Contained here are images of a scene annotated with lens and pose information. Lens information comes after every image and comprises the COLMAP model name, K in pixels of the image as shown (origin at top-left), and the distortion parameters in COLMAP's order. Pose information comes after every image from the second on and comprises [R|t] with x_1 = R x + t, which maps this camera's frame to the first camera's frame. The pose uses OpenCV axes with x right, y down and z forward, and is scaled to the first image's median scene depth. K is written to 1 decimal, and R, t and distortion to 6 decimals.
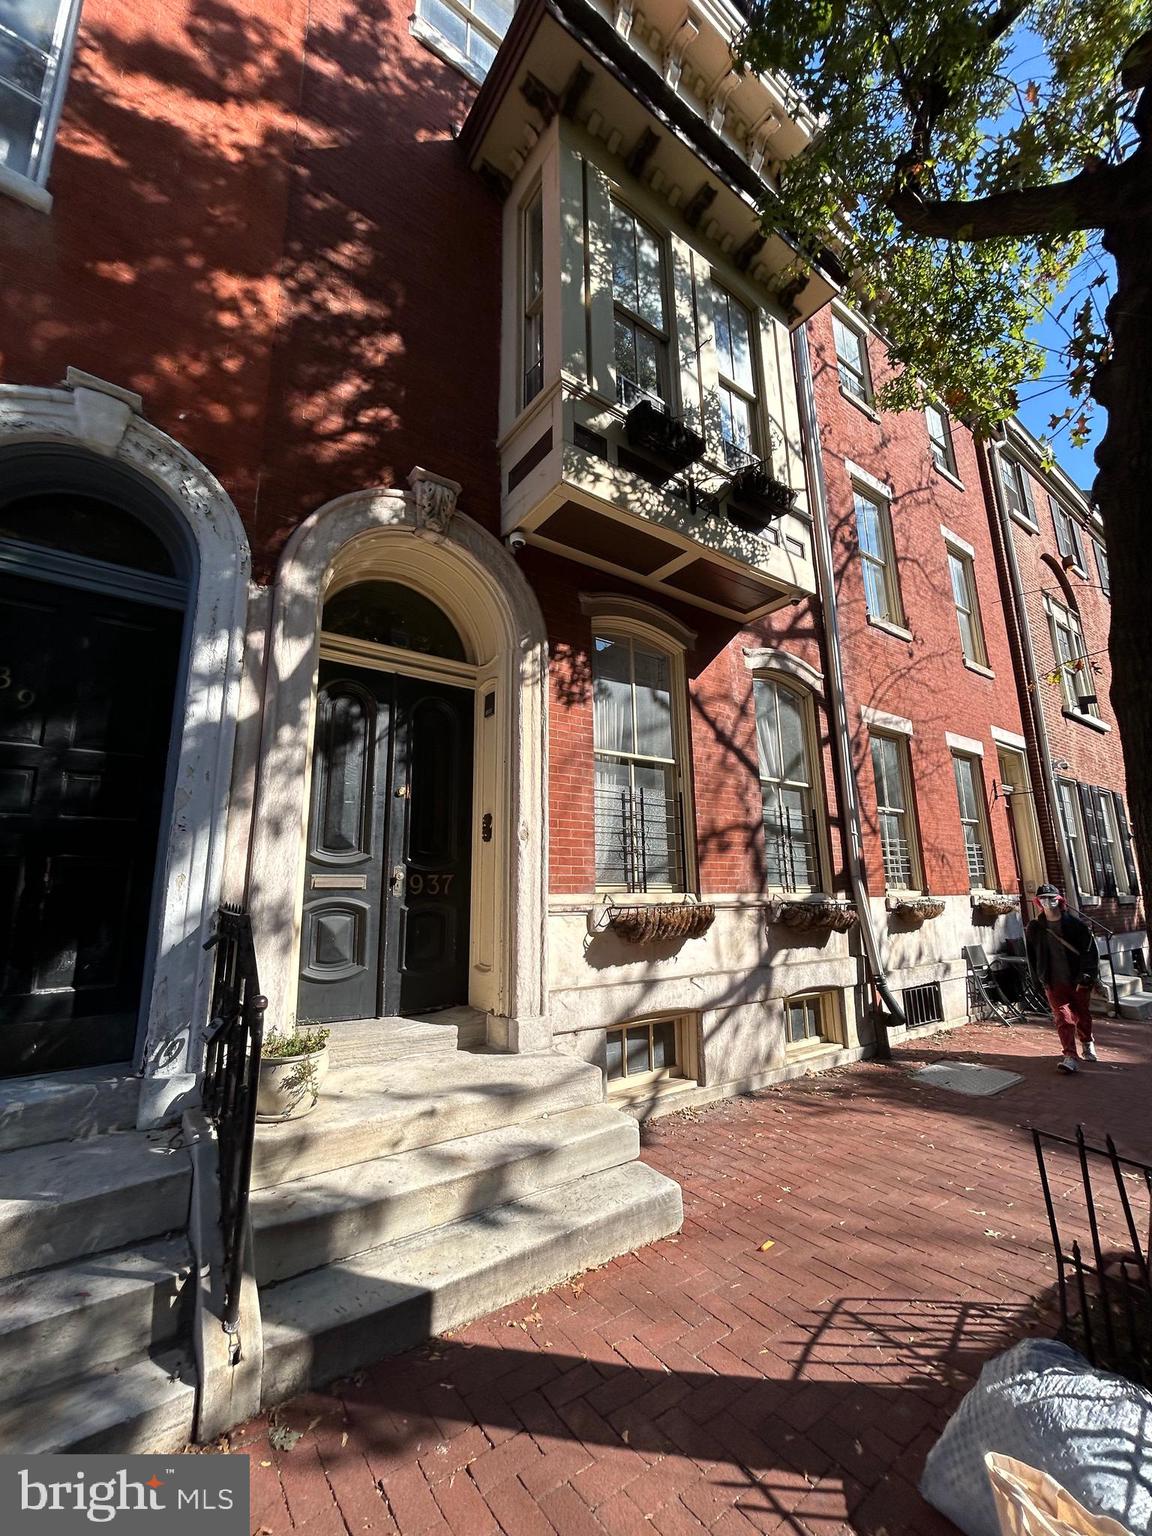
lens RADIAL K [[611.2, 0, 576.0], [0, 611.2, 768.0], [0, 0, 1]] dist [0.000326, -0.000167]
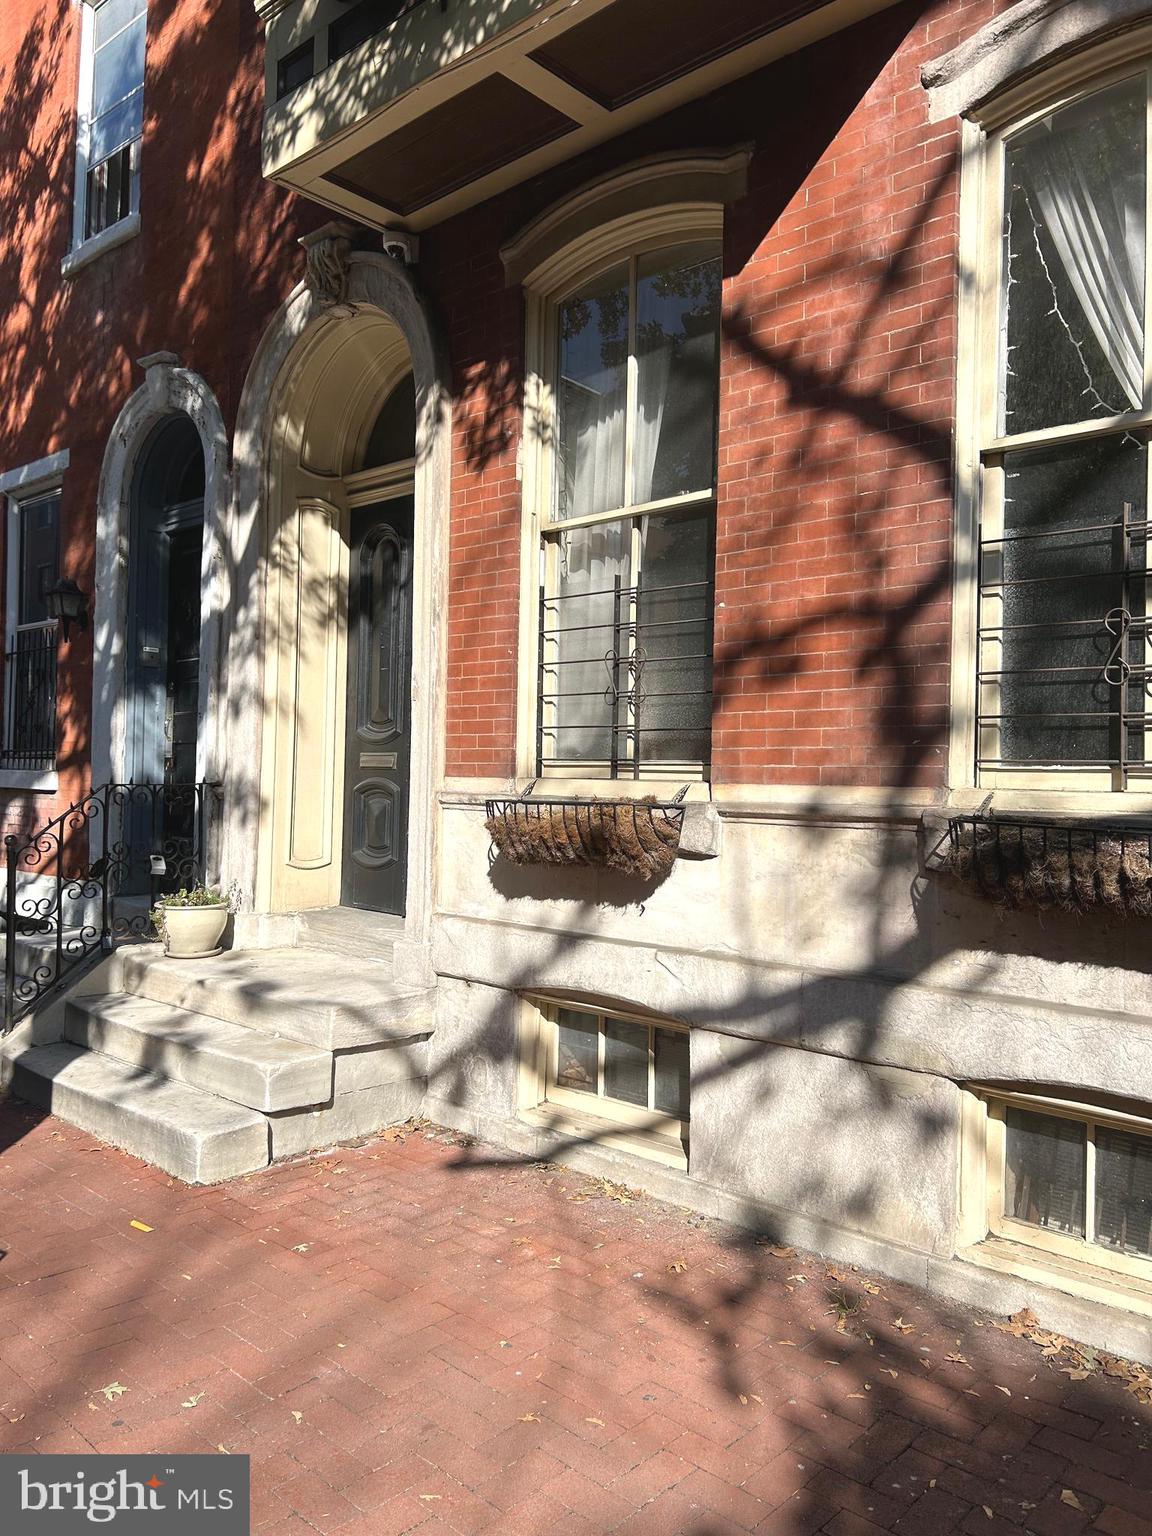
lens RADIAL K [[1143.3, 0, 576.0], [0, 1143.3, 768.0], [0, 0, 1]] dist [0.043172, -0.042168]
pose [[0.208392, -0.002330, -0.978043, 1.035428], [0.170673, 0.984740, 0.034020, 0.153683], [0.963039, -0.174015, 0.205610, 0.754510]]
